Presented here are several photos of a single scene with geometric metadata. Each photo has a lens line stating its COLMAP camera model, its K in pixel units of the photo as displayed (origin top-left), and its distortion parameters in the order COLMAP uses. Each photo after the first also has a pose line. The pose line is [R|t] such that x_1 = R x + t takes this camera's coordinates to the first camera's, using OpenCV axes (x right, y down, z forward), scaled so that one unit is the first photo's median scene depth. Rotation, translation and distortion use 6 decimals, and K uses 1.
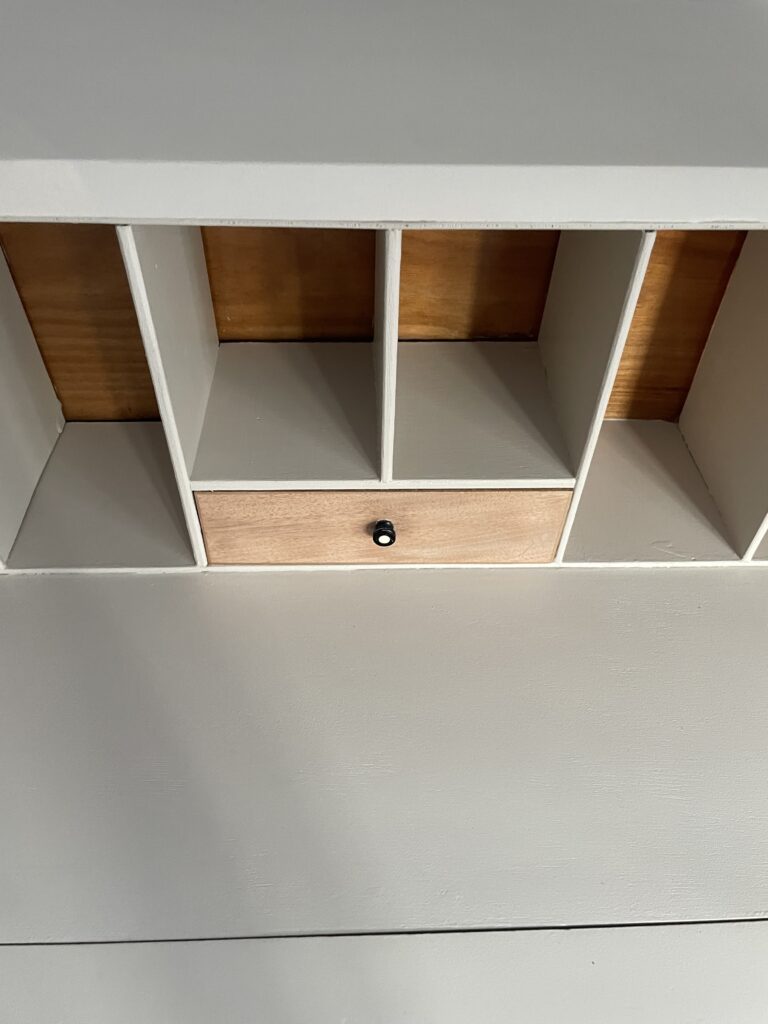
lens RADIAL K [[780.4, 0, 389.0], [0, 780.4, 505.5], [0, 0, 1]] dist [0.066539, -0.092070]
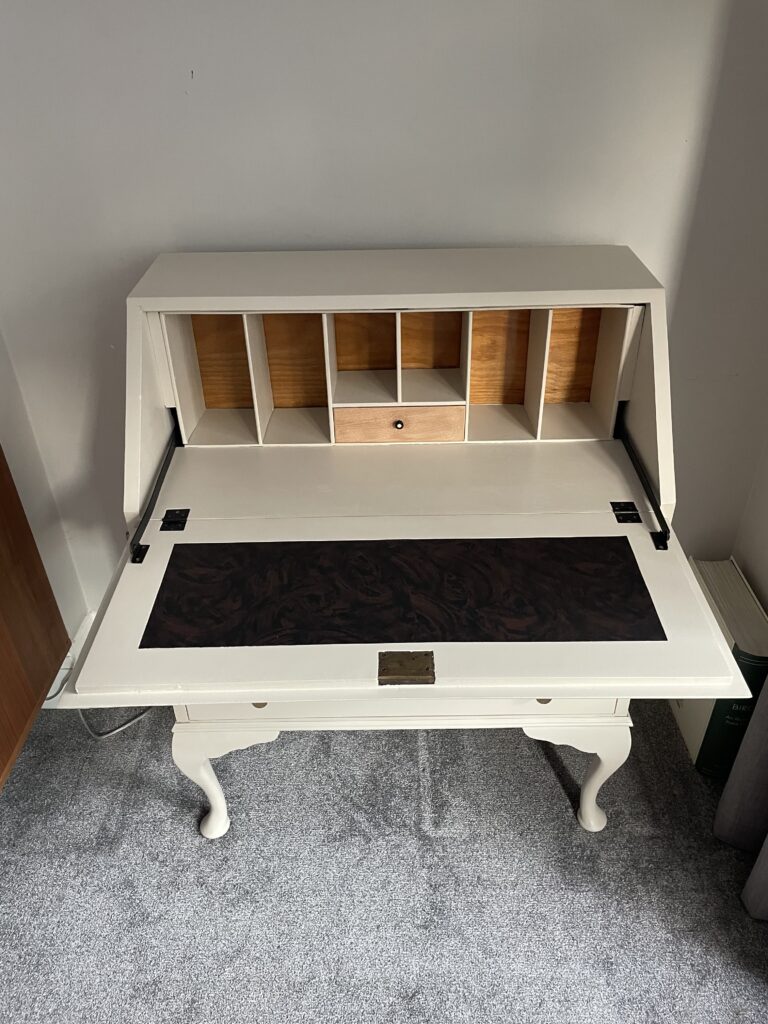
lens RADIAL K [[780.4, 0, 393.4], [0, 780.4, 502.5], [0, 0, 1]] dist [0.066539, -0.092070]
pose [[0.998529, -0.020219, -0.050302, 0.101948], [0.007896, 0.972194, -0.234043, 0.914654], [0.053635, 0.233302, 0.970924, -1.568103]]
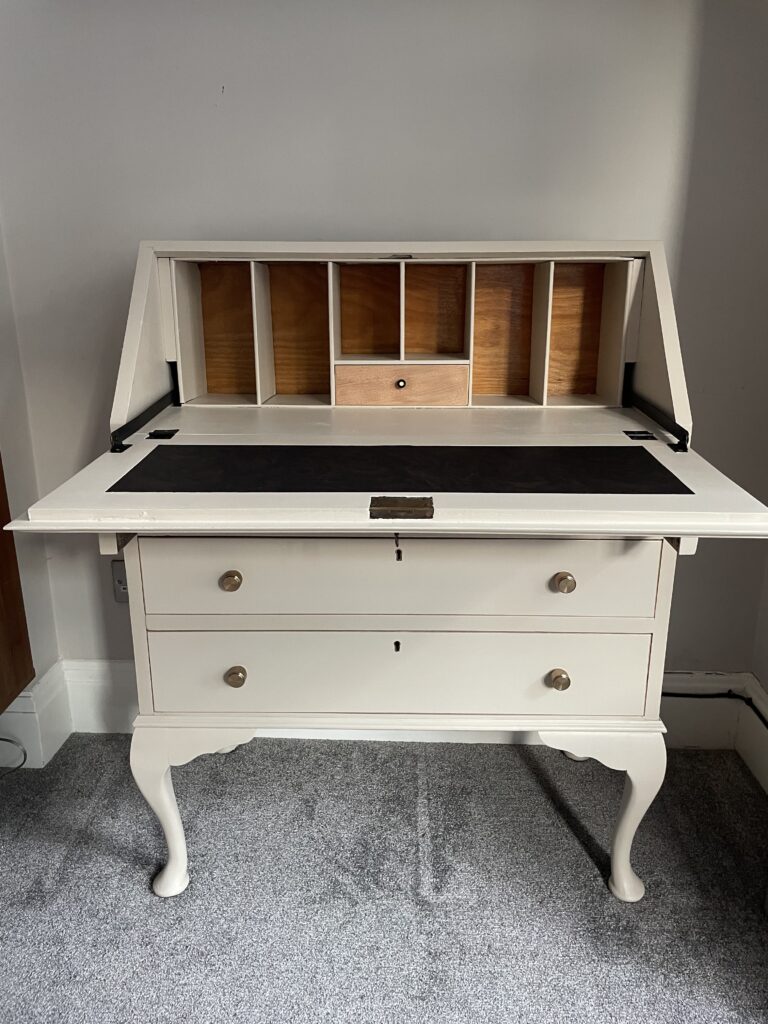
lens RADIAL K [[780.4, 0, 389.4], [0, 780.4, 502.0], [0, 0, 1]] dist [0.066539, -0.092070]
pose [[0.998095, -0.013881, -0.060110, 0.104576], [-0.019106, 0.856906, -0.515118, 1.716835], [0.058659, 0.515286, 0.855009, -1.074713]]
